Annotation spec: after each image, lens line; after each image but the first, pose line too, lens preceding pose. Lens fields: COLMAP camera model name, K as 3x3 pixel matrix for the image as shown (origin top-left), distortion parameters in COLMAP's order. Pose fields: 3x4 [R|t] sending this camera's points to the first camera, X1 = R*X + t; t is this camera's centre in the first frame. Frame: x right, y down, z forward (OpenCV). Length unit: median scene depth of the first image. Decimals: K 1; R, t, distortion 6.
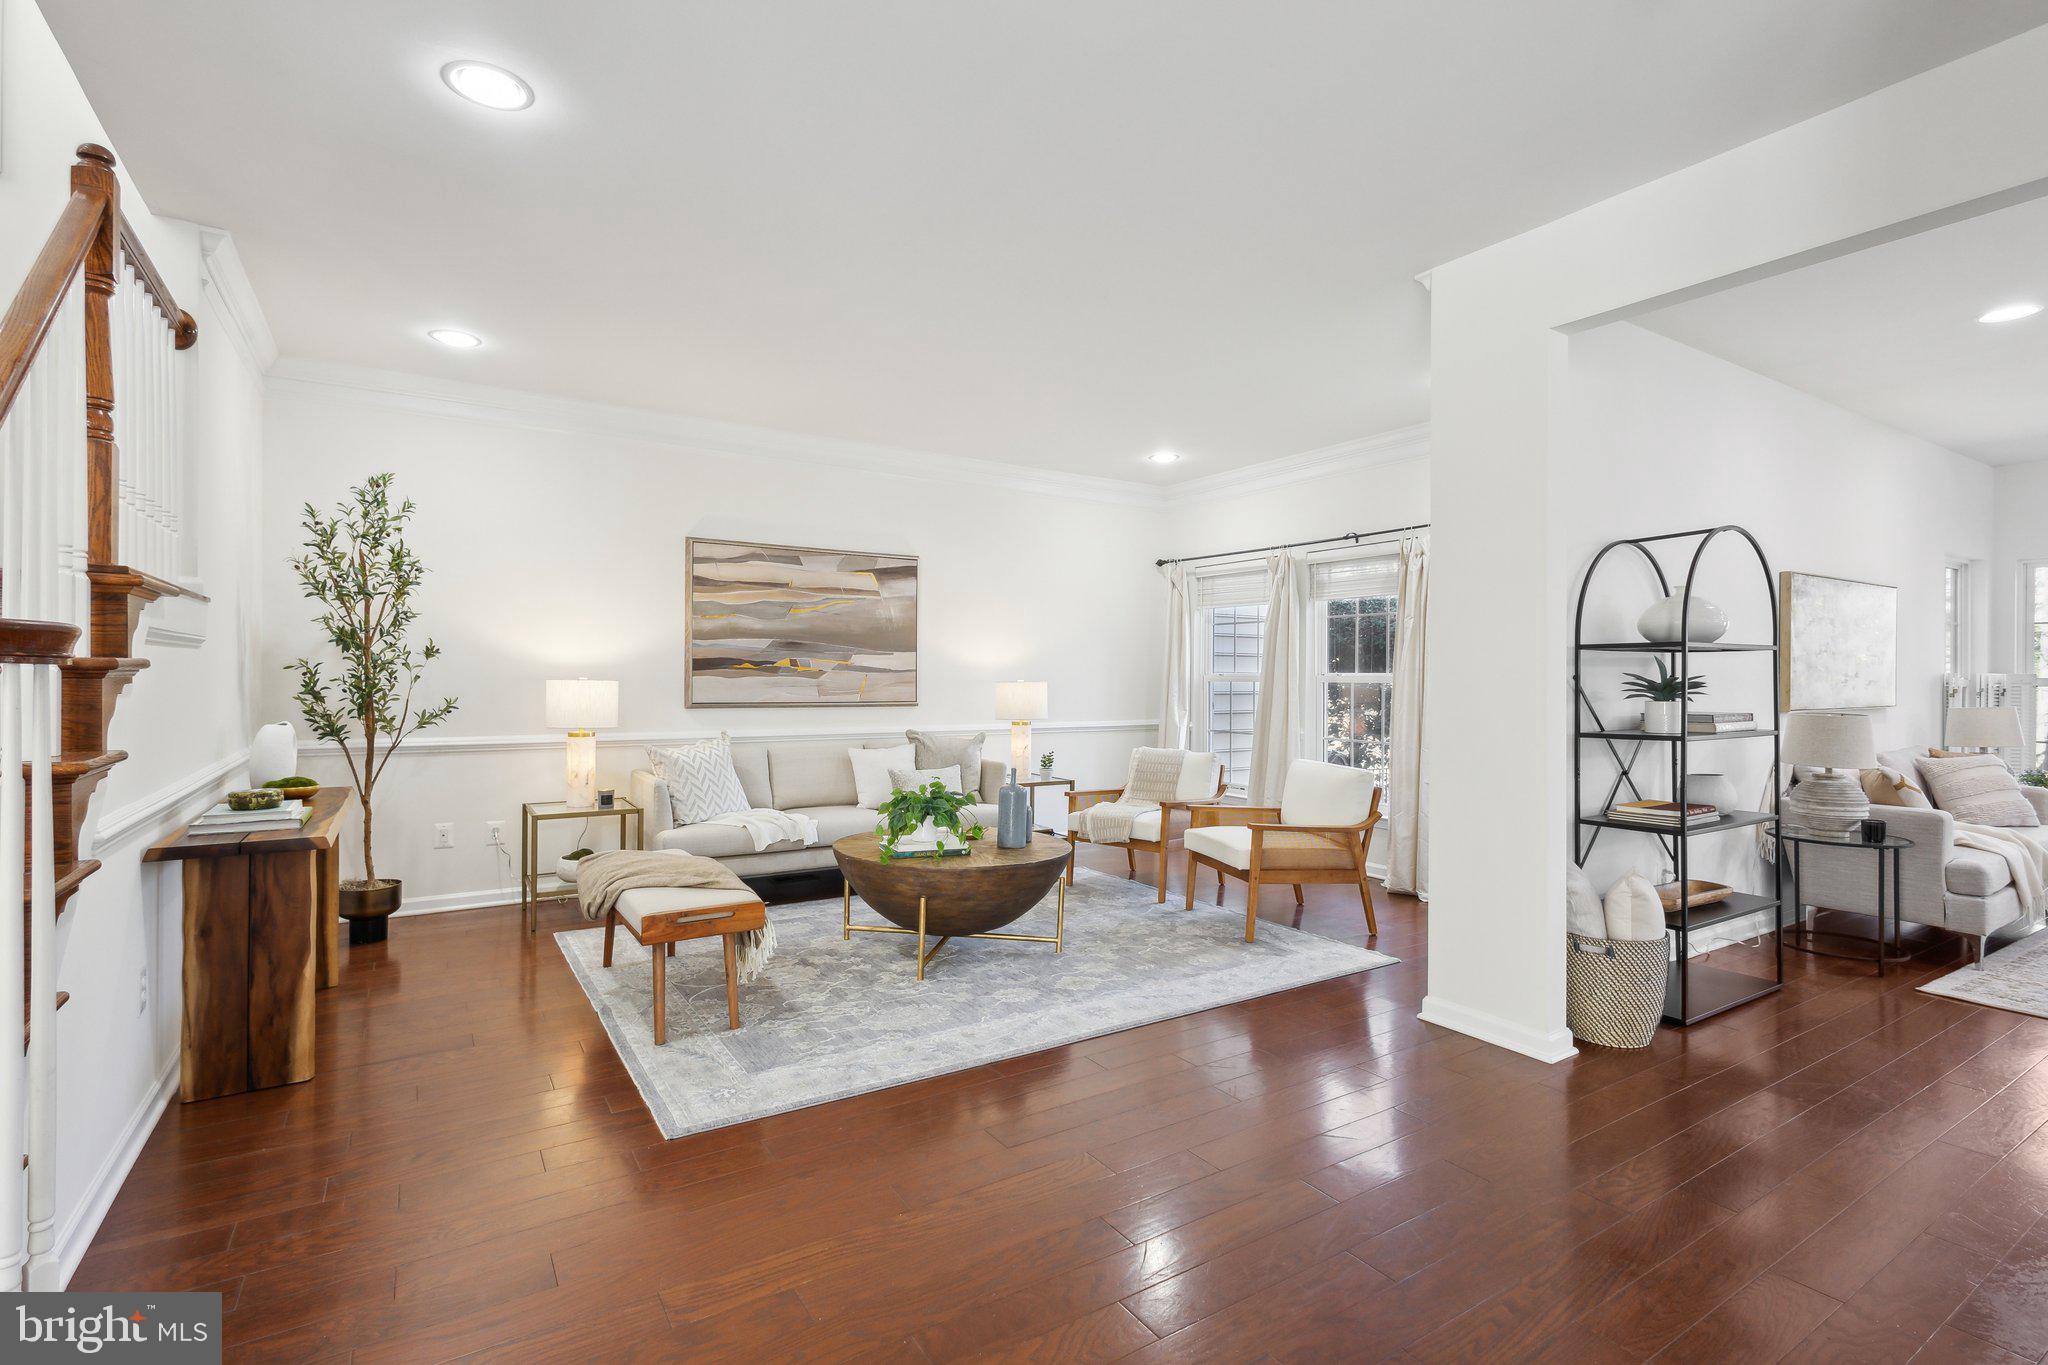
lens RADIAL K [[953.4, 0, 1023.9], [0, 953.4, 680.9], [0, 0, 1]] dist [0.011815, -0.001015]
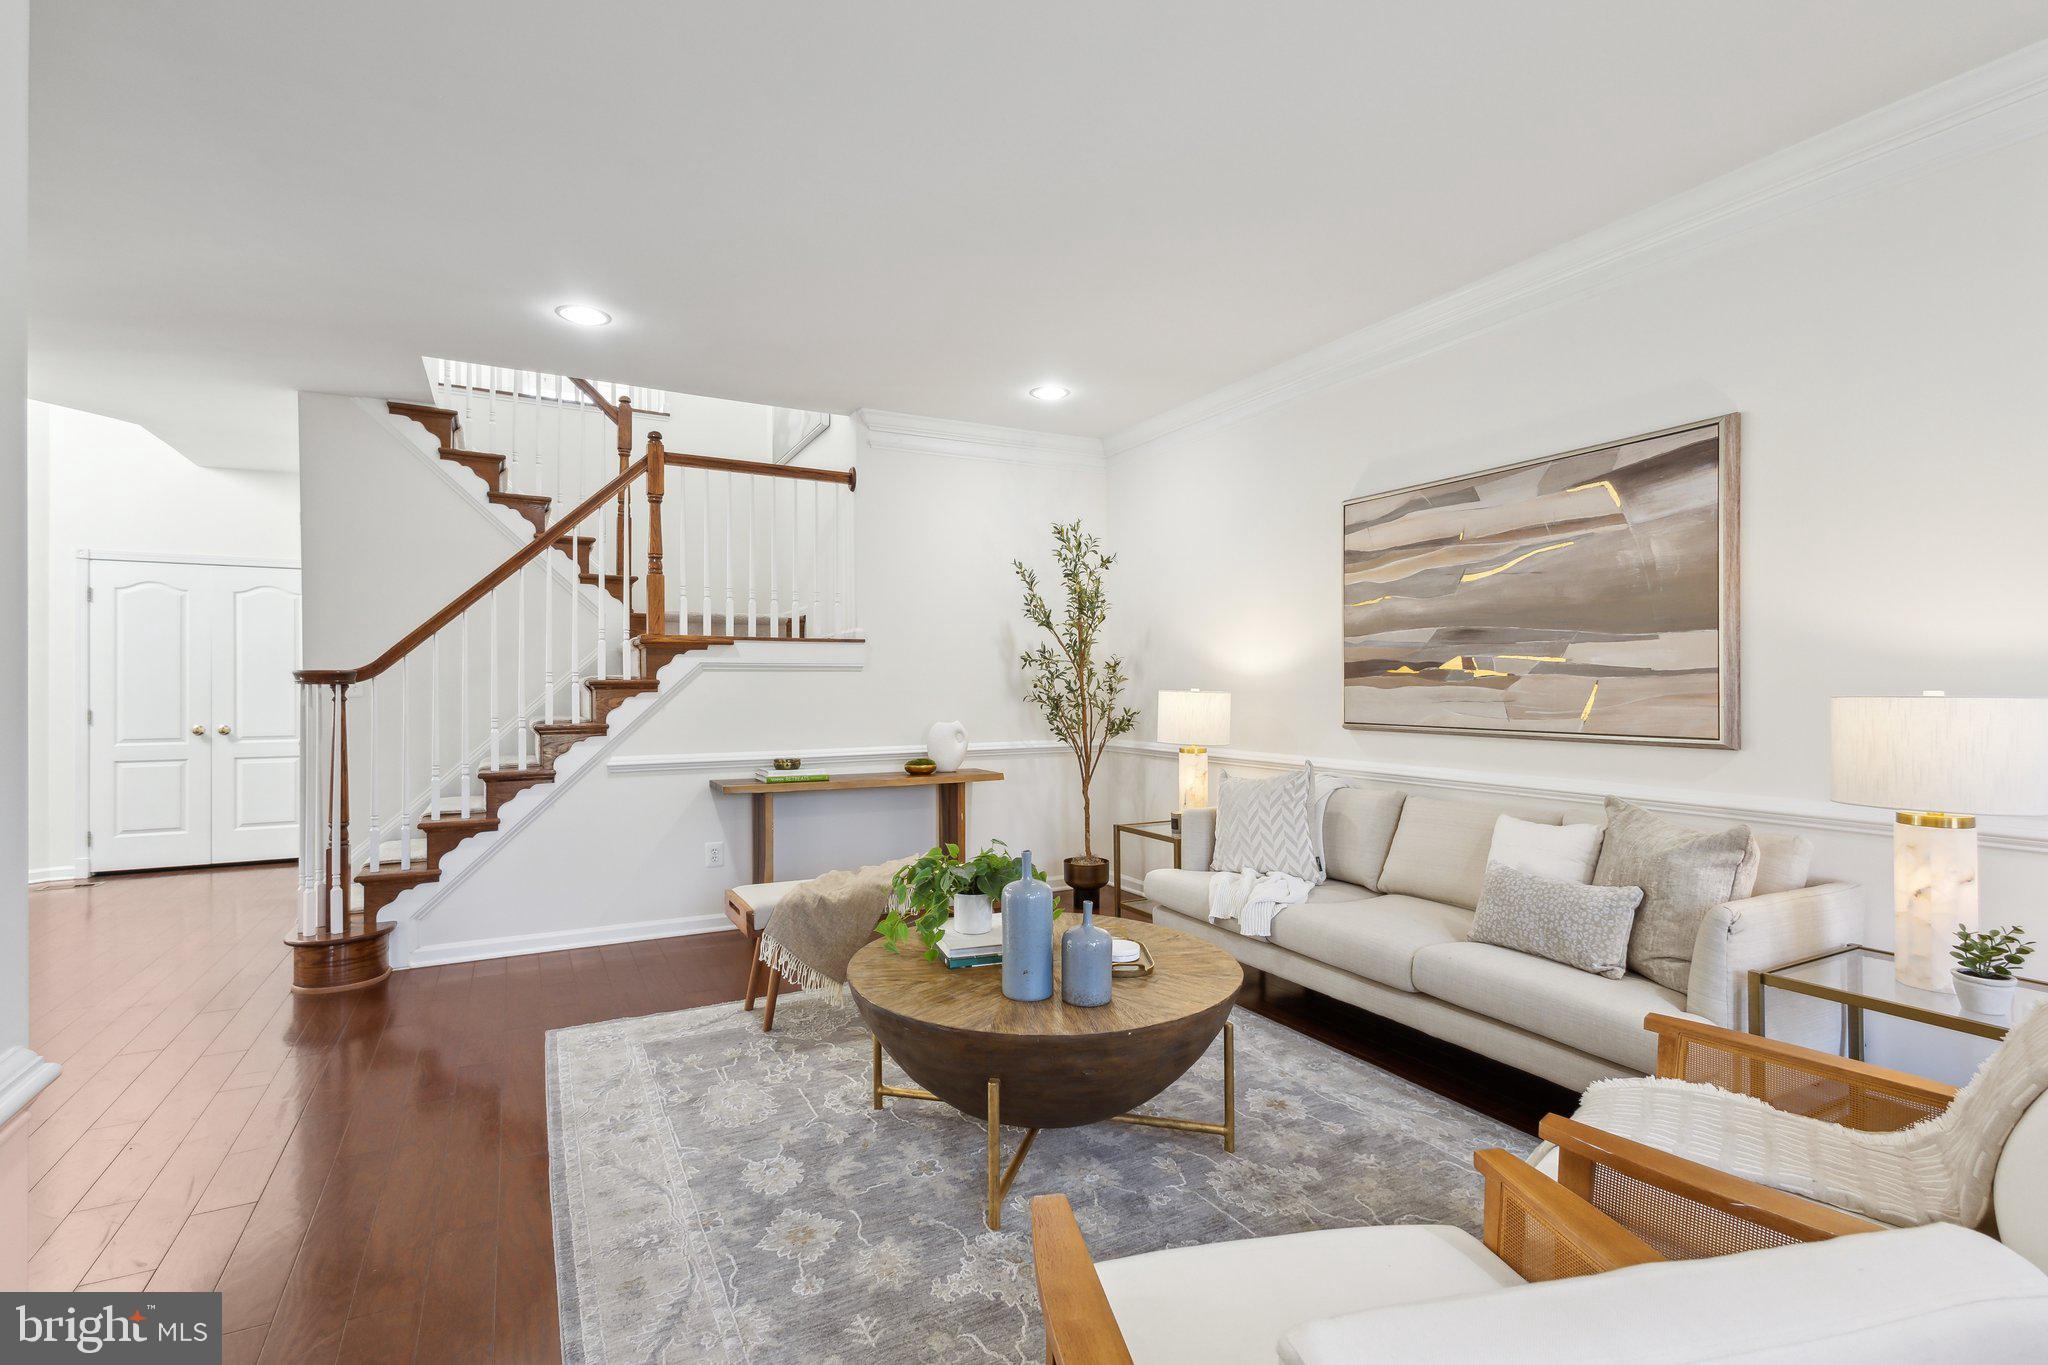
lens RADIAL K [[953.4, 0, 1025.0], [0, 953.4, 689.2], [0, 0, 1]] dist [0.011815, -0.001015]
pose [[-0.084761, -0.001697, -0.996400, 0.414930], [0.000268, 0.999998, -0.001726, -0.001263], [0.996401, -0.000413, -0.084760, 0.808246]]
